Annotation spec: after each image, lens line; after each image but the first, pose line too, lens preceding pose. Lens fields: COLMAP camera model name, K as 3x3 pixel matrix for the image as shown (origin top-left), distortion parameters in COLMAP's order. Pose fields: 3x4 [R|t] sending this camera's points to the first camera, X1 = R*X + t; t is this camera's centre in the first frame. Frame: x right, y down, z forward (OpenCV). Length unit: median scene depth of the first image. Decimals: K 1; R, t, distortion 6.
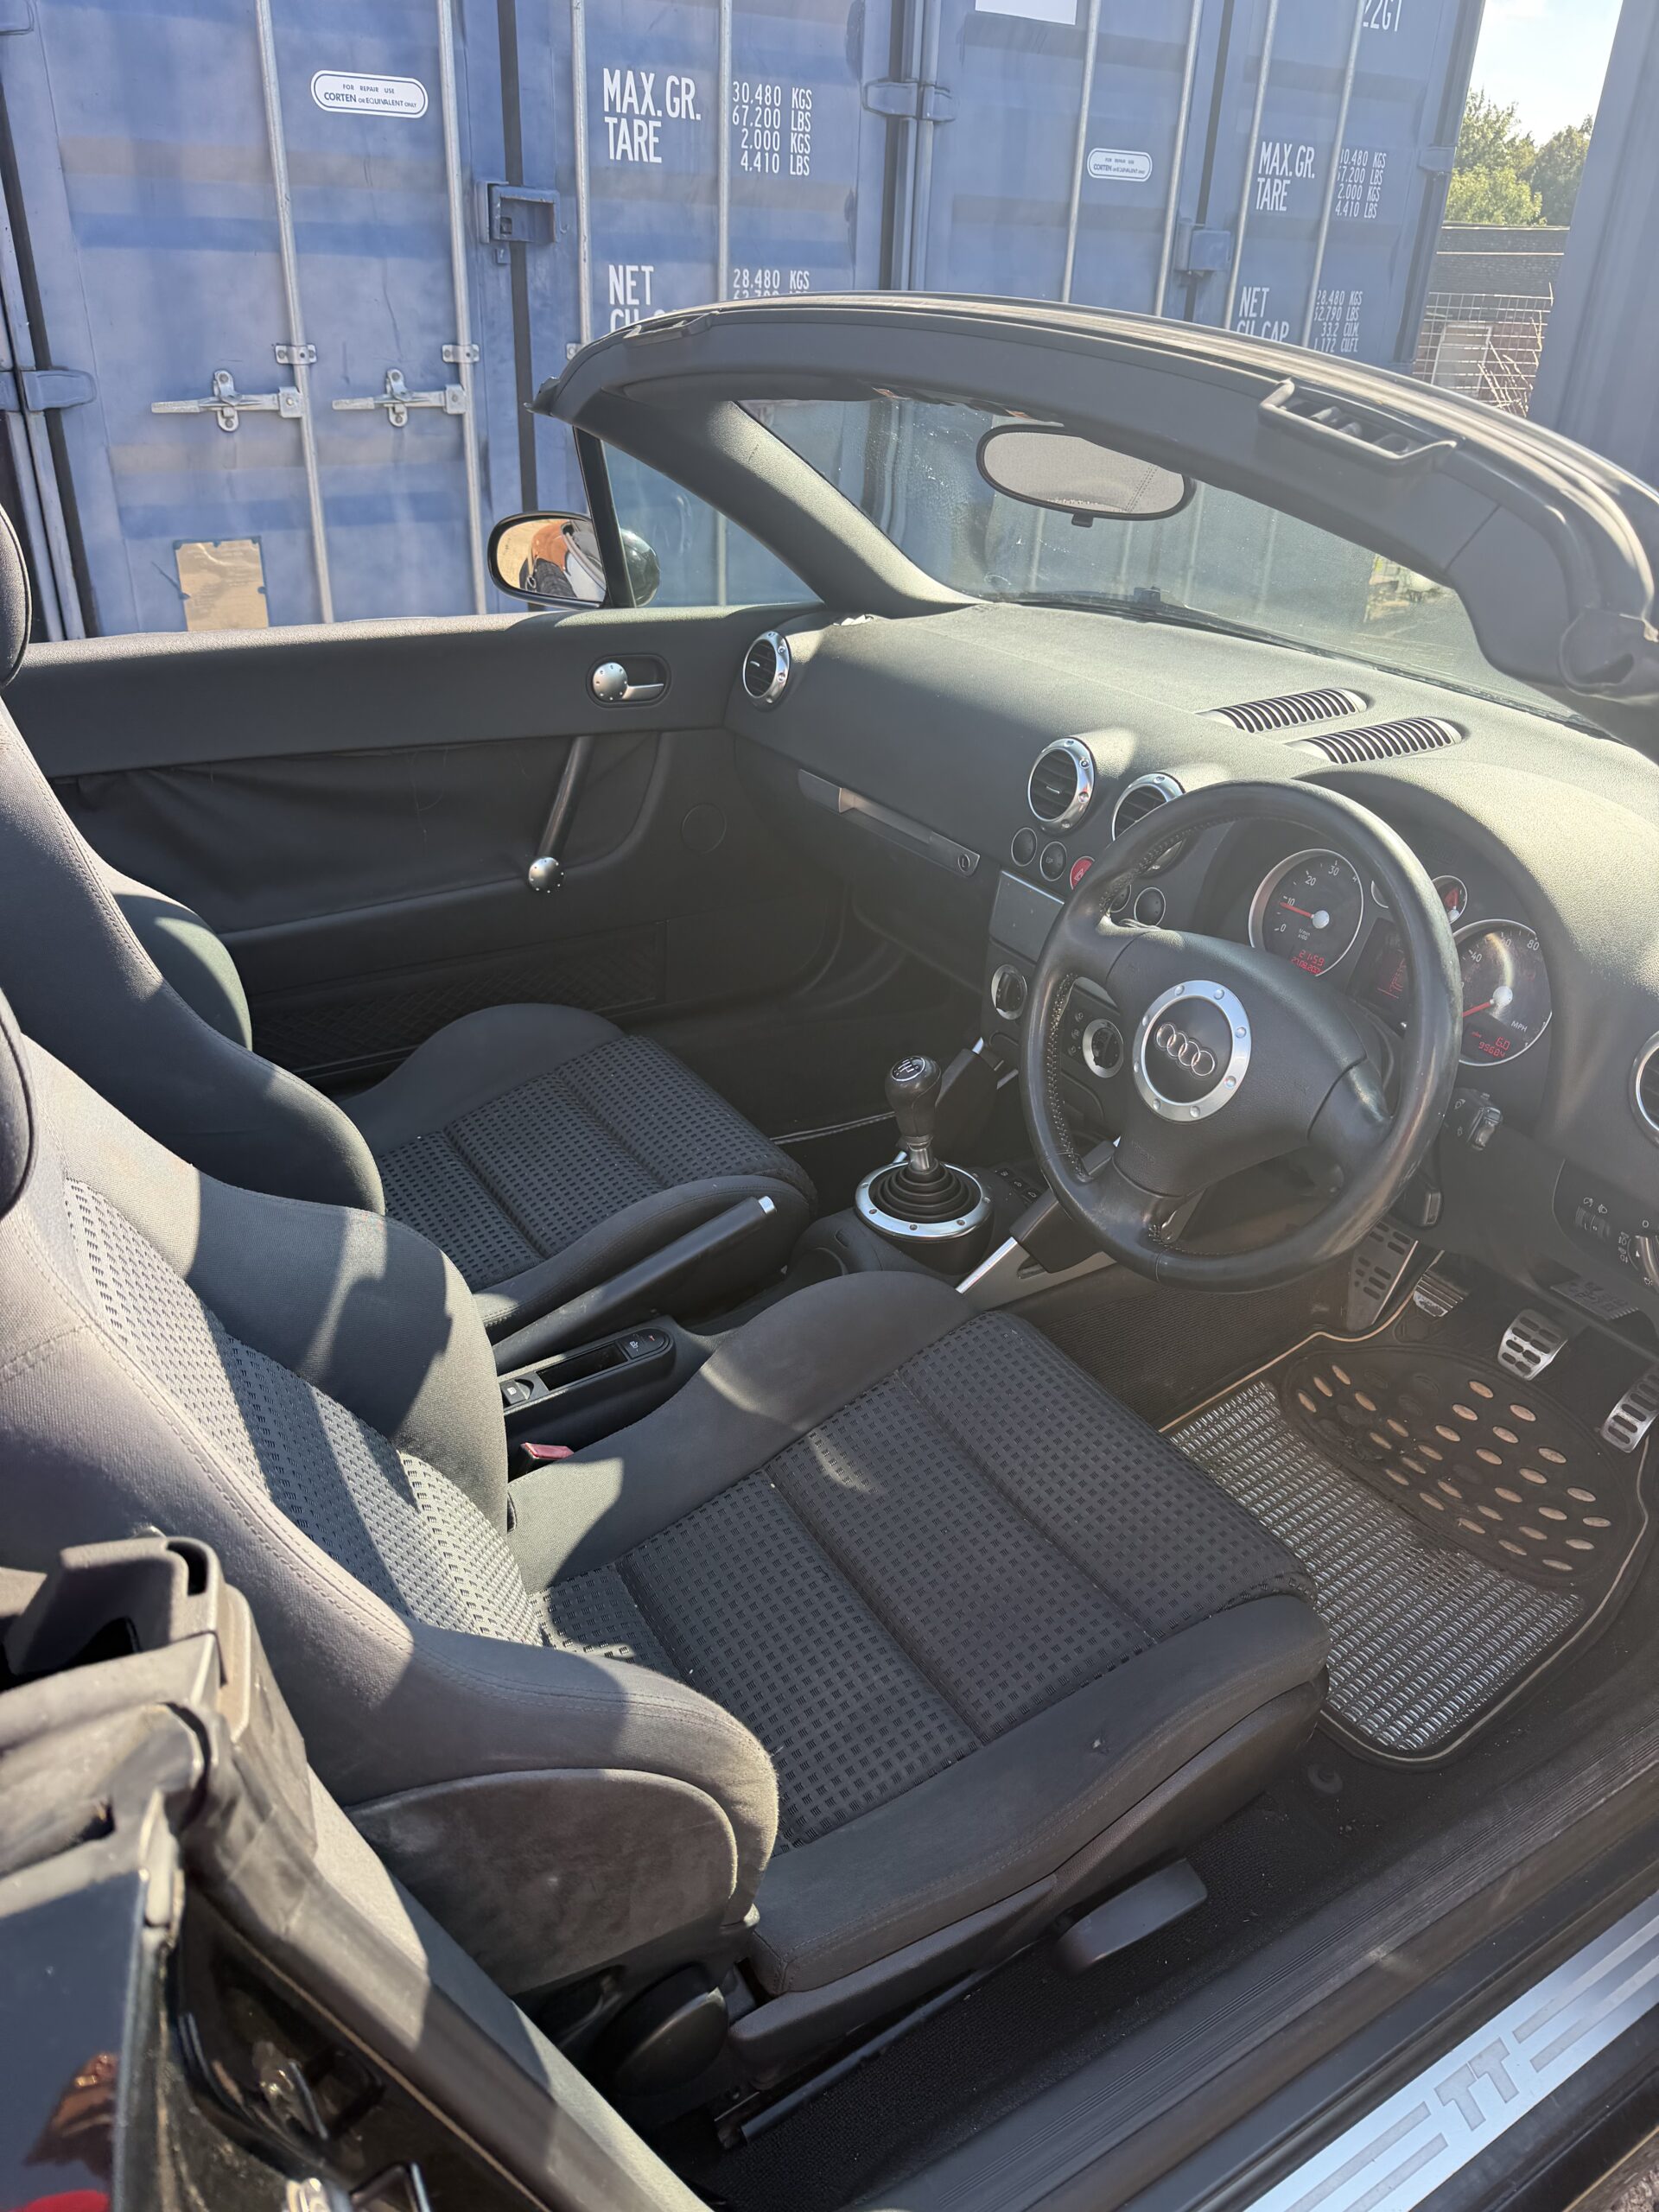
lens RADIAL K [[1595.7, 0, 829.5], [0, 1595.7, 1106.0], [0, 0, 1]] dist [-0.005672, 0.002074]
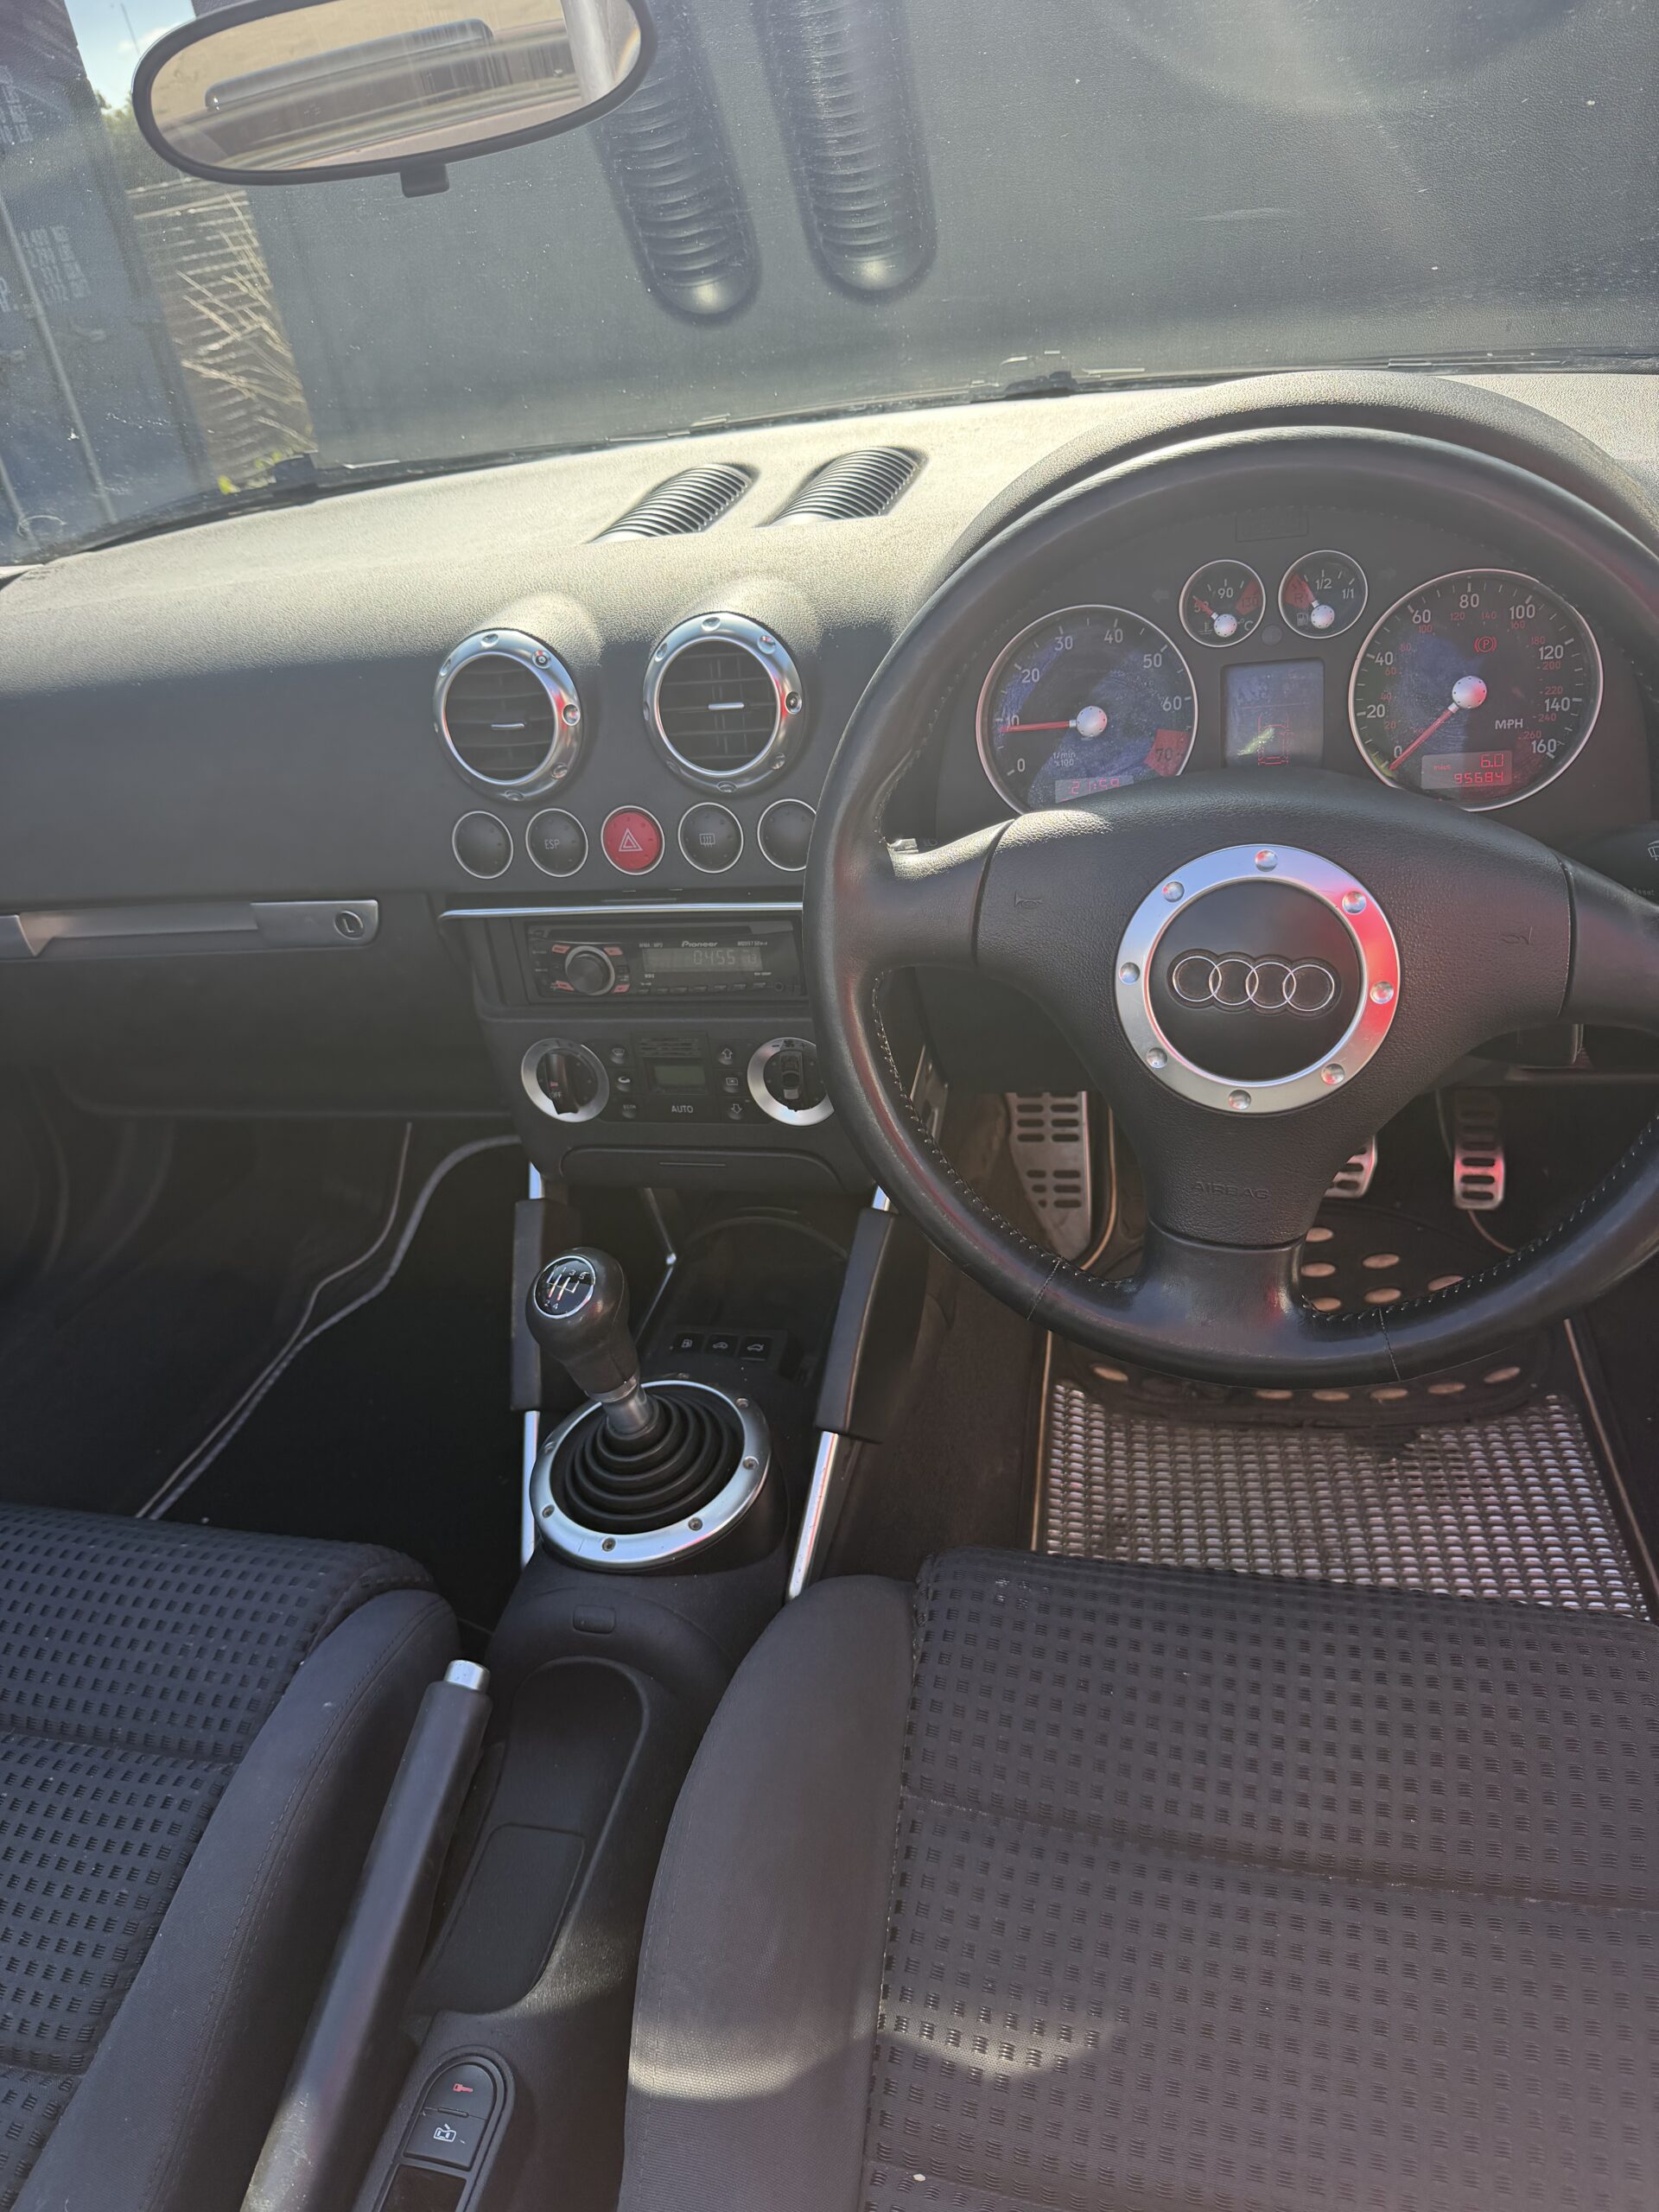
lens RADIAL K [[1574.4, 0, 827.3], [0, 1574.4, 1073.3], [0, 0, 1]] dist [0.062739, -0.111827]
pose [[0.710656, -0.471537, 0.522130, -0.128952], [0.475272, 0.868967, 0.137888, -0.114990], [-0.518734, 0.150162, 0.841645, 0.488970]]
